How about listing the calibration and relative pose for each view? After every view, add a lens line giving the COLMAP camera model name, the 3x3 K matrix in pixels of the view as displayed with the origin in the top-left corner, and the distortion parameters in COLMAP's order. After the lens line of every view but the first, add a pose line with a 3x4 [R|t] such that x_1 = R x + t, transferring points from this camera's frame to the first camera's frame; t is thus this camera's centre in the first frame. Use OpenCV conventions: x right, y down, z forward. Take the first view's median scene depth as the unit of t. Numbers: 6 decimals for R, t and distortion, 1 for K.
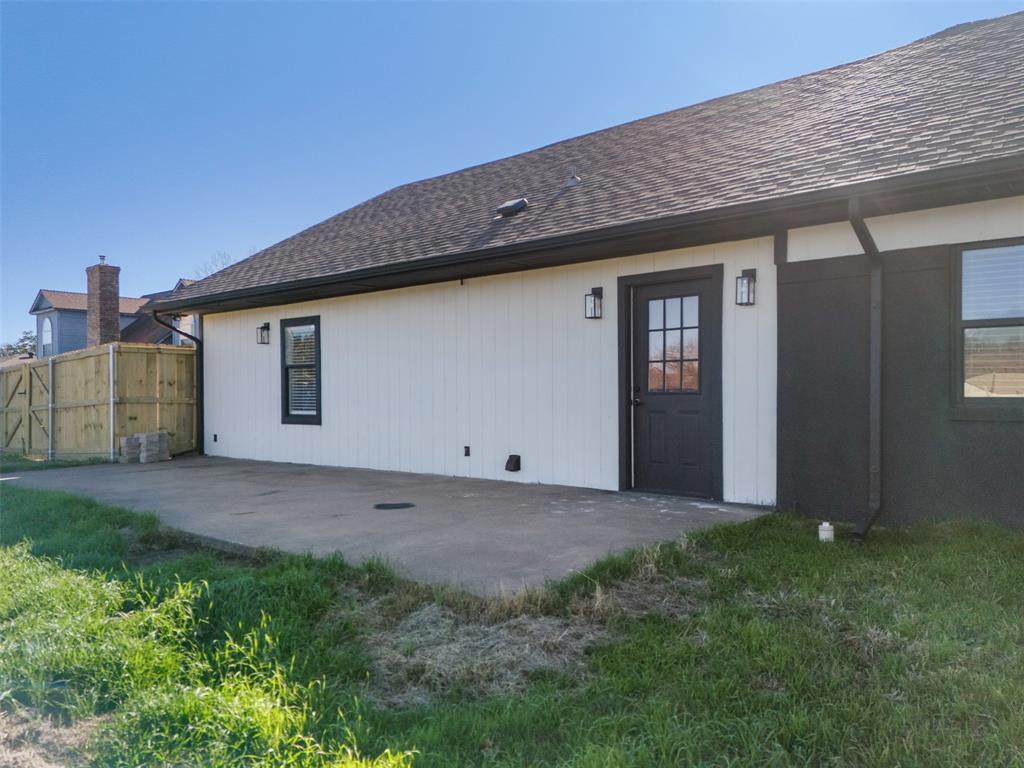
lens RADIAL K [[771.5, 0, 509.2], [0, 771.5, 399.1], [0, 0, 1]] dist [0.047647, -0.008679]
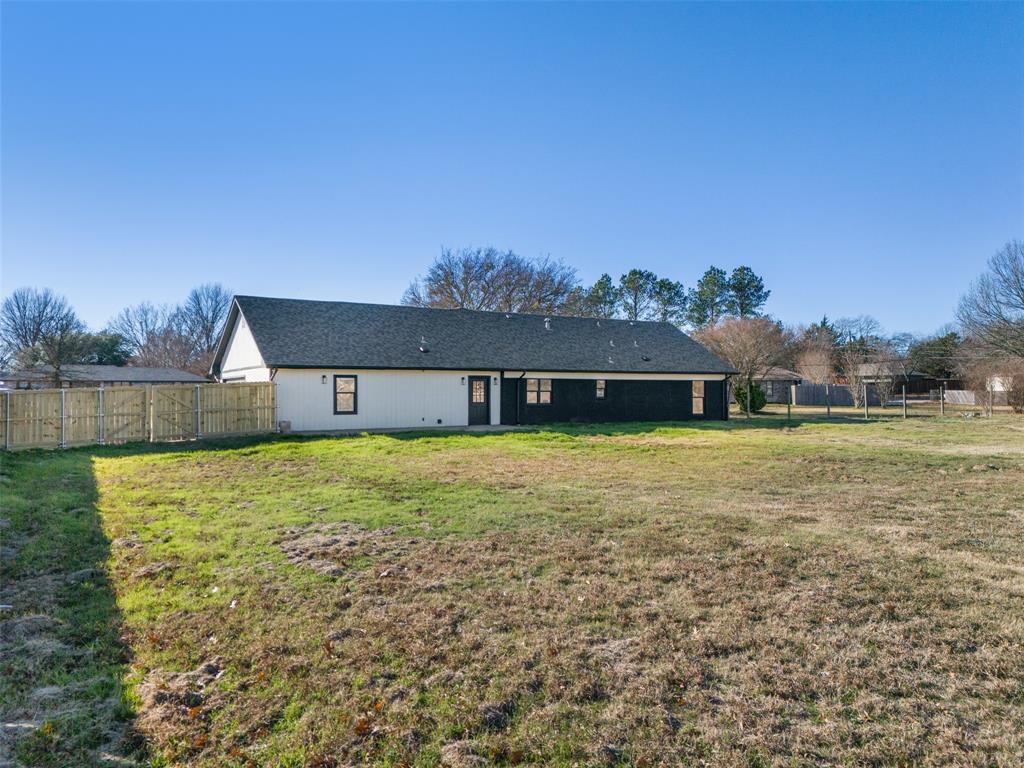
lens RADIAL K [[771.5, 0, 509.2], [0, 771.5, 399.1], [0, 0, 1]] dist [0.047647, -0.008679]
pose [[0.317851, -0.009266, 0.948095, -3.460849], [-0.000716, 0.999950, 0.010013, -0.062927], [-0.948140, -0.003861, 0.317828, -0.521430]]
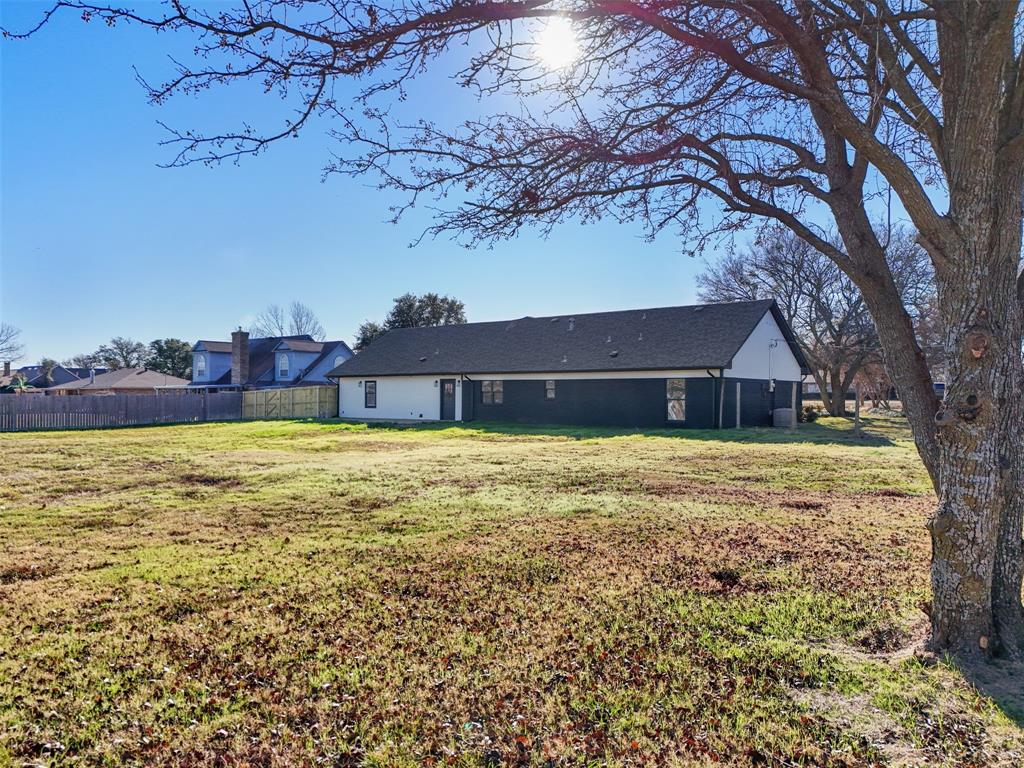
lens RADIAL K [[771.5, 0, 509.2], [0, 771.5, 399.1], [0, 0, 1]] dist [0.047647, -0.008679]
pose [[0.999449, 0.000866, 0.033166, 0.389585], [-0.001162, 0.999960, 0.008914, -0.061892], [-0.033157, -0.008947, 0.999410, -3.808319]]
